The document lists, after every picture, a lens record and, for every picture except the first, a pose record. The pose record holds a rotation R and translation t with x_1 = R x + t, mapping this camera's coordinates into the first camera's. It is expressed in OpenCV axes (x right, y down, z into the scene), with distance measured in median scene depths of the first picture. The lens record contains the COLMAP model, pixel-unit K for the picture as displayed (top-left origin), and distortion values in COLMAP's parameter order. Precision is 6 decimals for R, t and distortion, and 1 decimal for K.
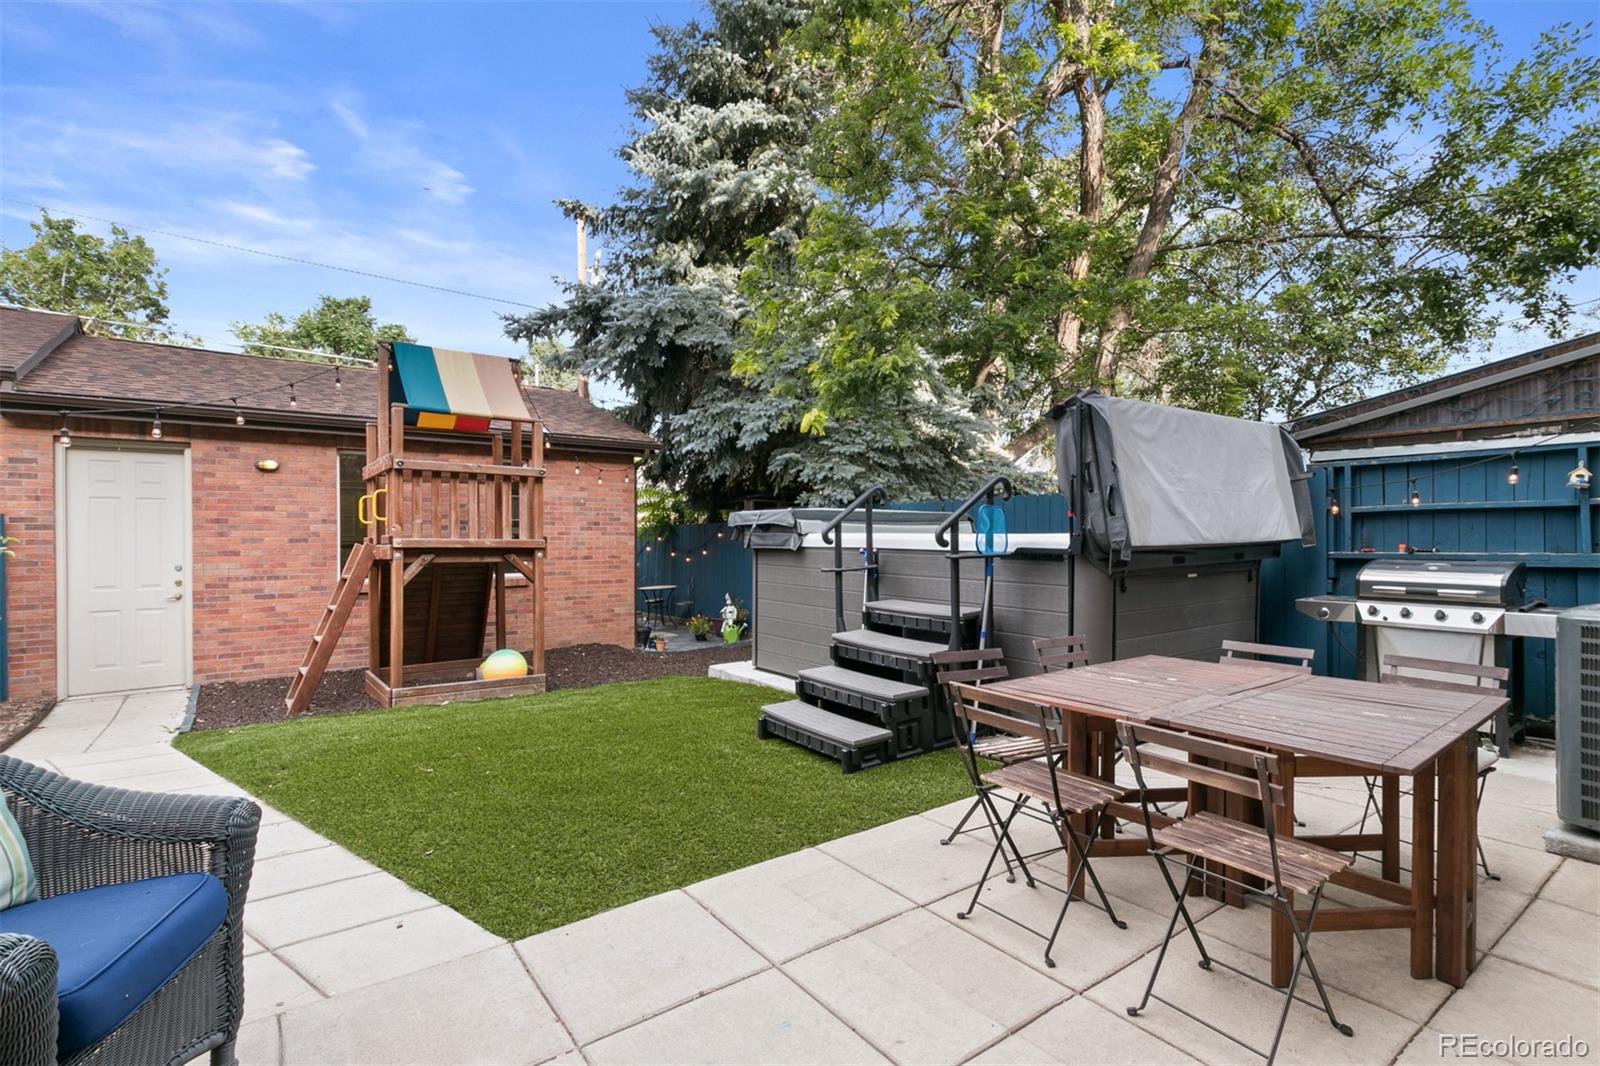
lens RADIAL K [[744.3, 0, 790.9], [0, 744.3, 533.9], [0, 0, 1]] dist [-0.001179, -0.002365]
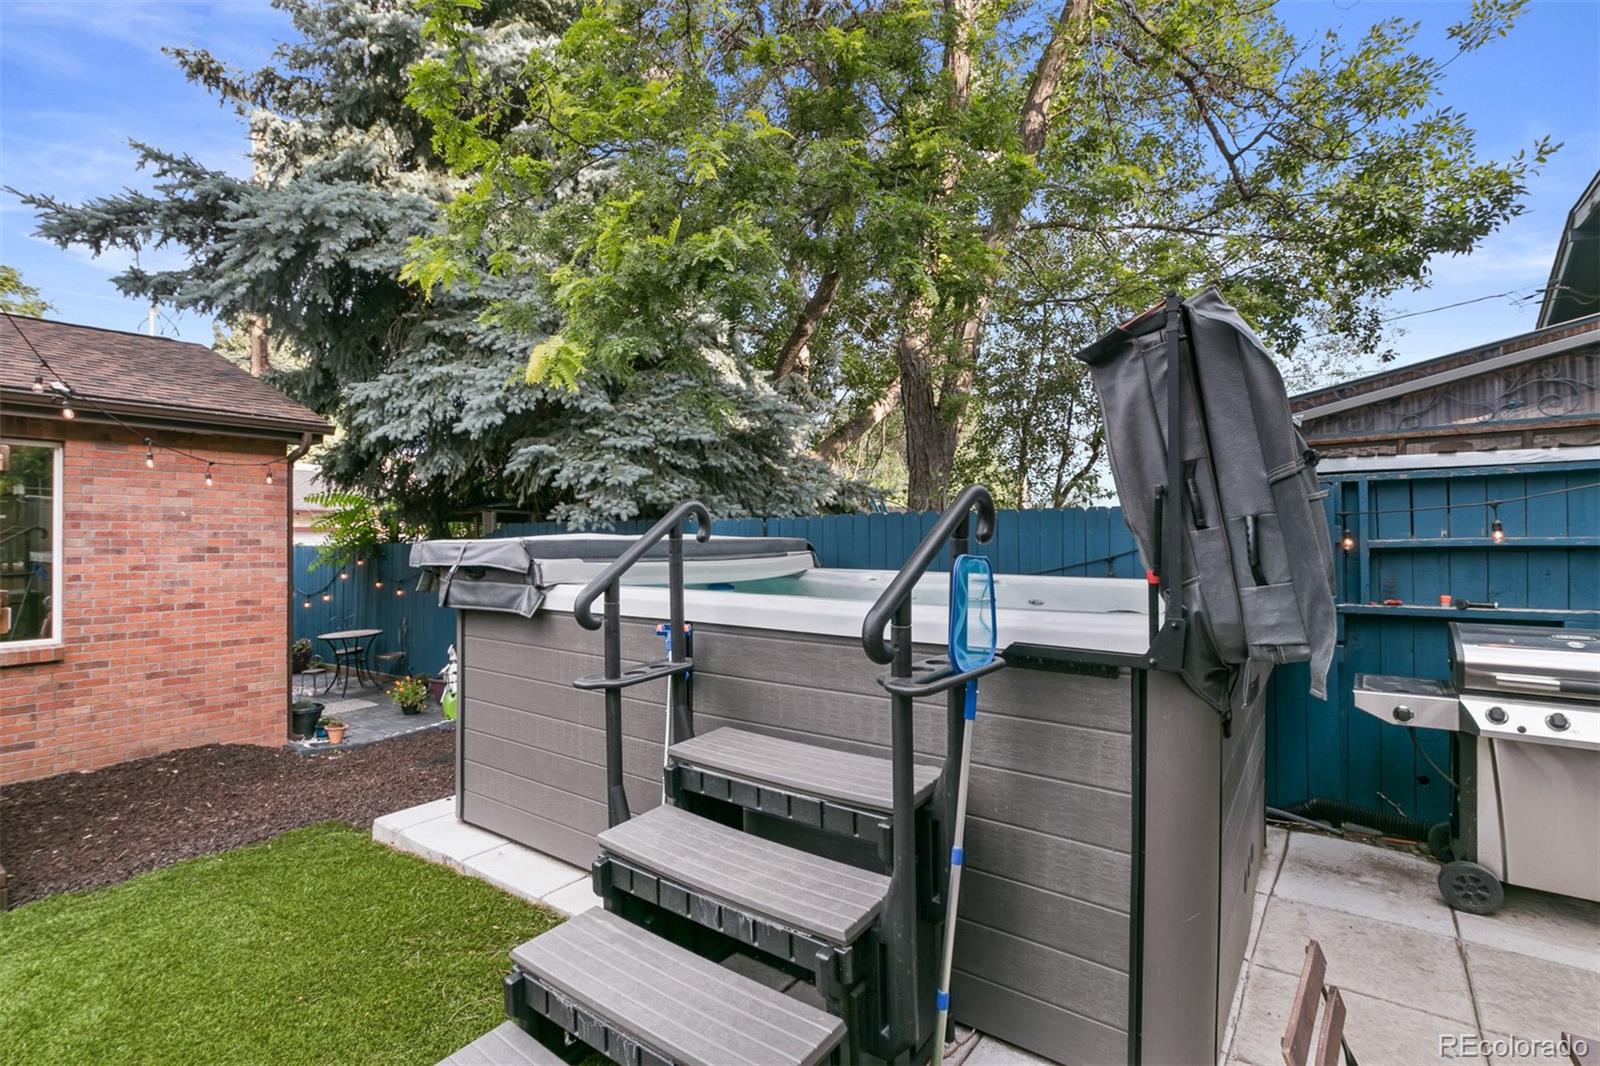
lens RADIAL K [[744.3, 0, 789.8], [0, 744.3, 539.7], [0, 0, 1]] dist [-0.001179, -0.002365]
pose [[0.957281, -0.002878, 0.289144, 0.019913], [0.002854, 0.999996, 0.000504, -0.022232], [-0.289144, 0.000343, 0.957286, 0.286637]]
